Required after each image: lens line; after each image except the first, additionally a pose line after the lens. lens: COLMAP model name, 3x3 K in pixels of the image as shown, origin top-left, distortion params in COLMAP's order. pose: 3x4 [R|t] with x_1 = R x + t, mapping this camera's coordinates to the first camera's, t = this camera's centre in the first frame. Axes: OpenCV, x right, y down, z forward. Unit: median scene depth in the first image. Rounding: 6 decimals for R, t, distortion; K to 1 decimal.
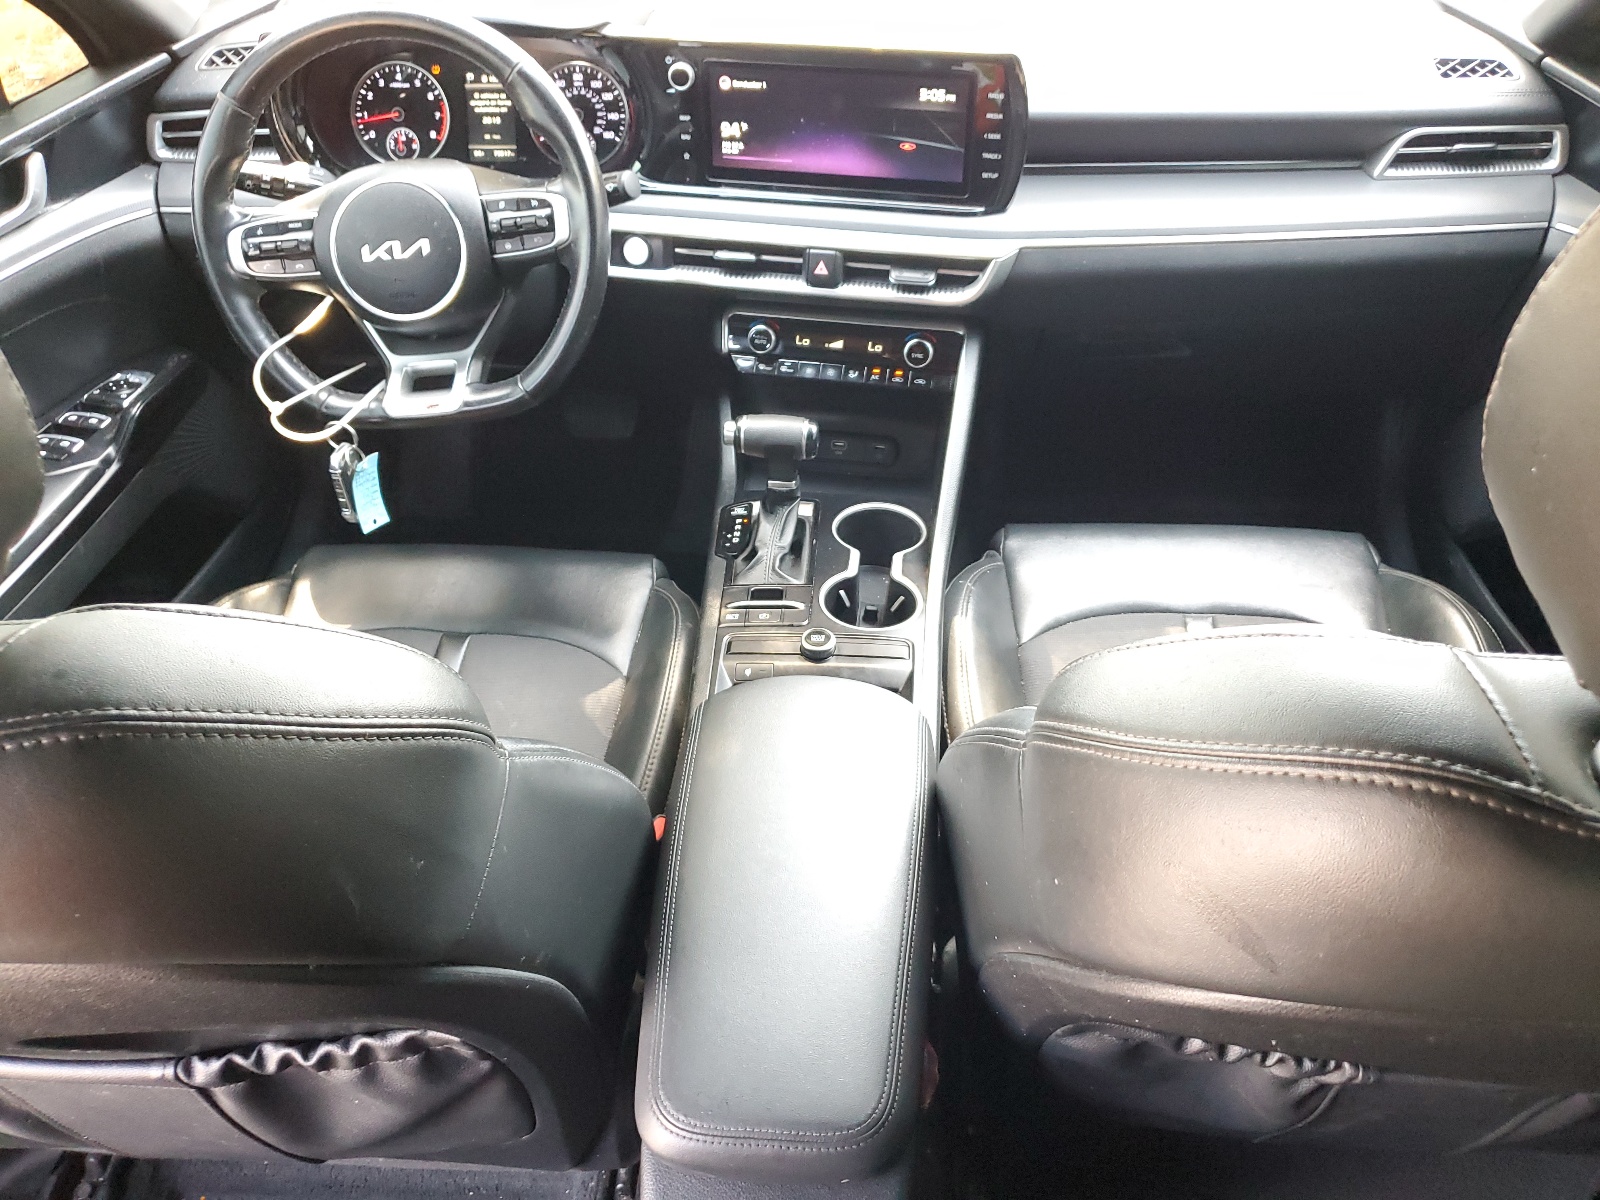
lens RADIAL K [[1211.5, 0, 798.1], [0, 1211.5, 601.5], [0, 0, 1]] dist [0.000081, -0.003837]
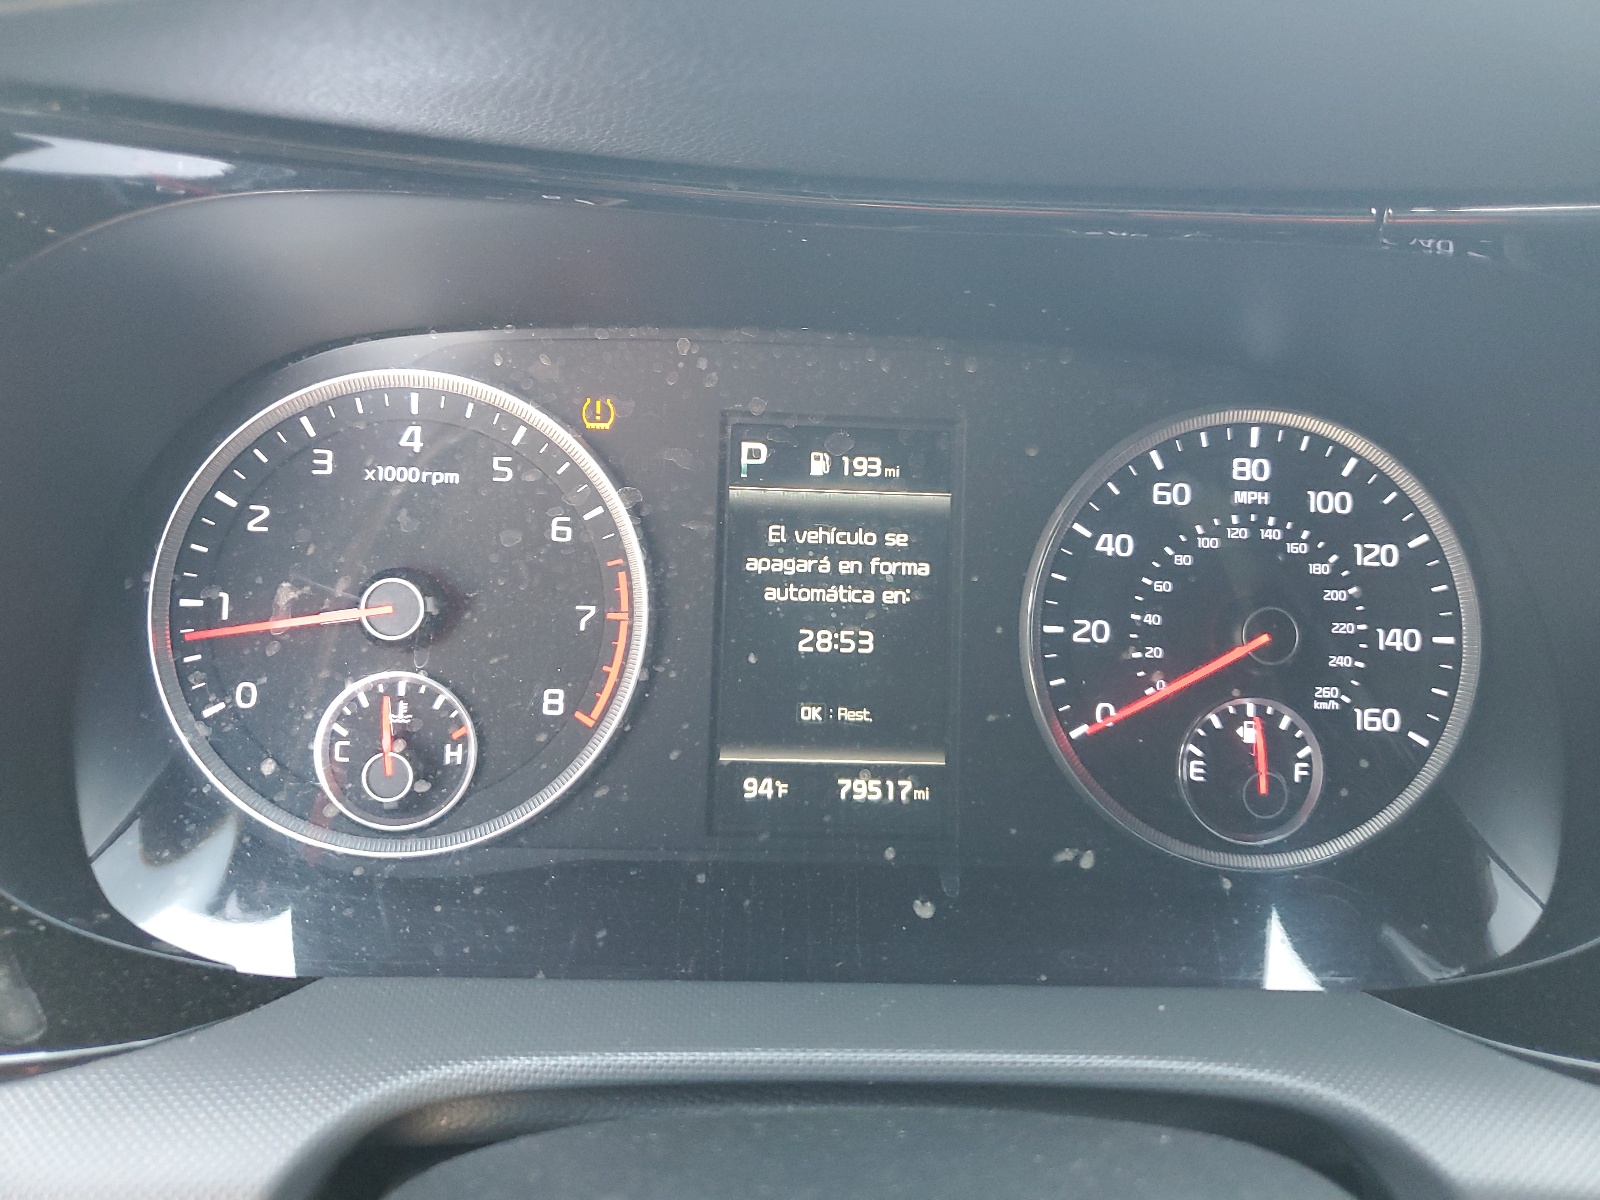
lens RADIAL K [[1211.5, 0, 801.8], [0, 1211.5, 600.6], [0, 0, 1]] dist [0.000081, -0.003837]
pose [[0.992602, 0.022936, 0.119230, -0.286559], [0.018029, 0.943268, -0.331542, -0.335026], [-0.120070, 0.331239, 0.935876, 0.801916]]
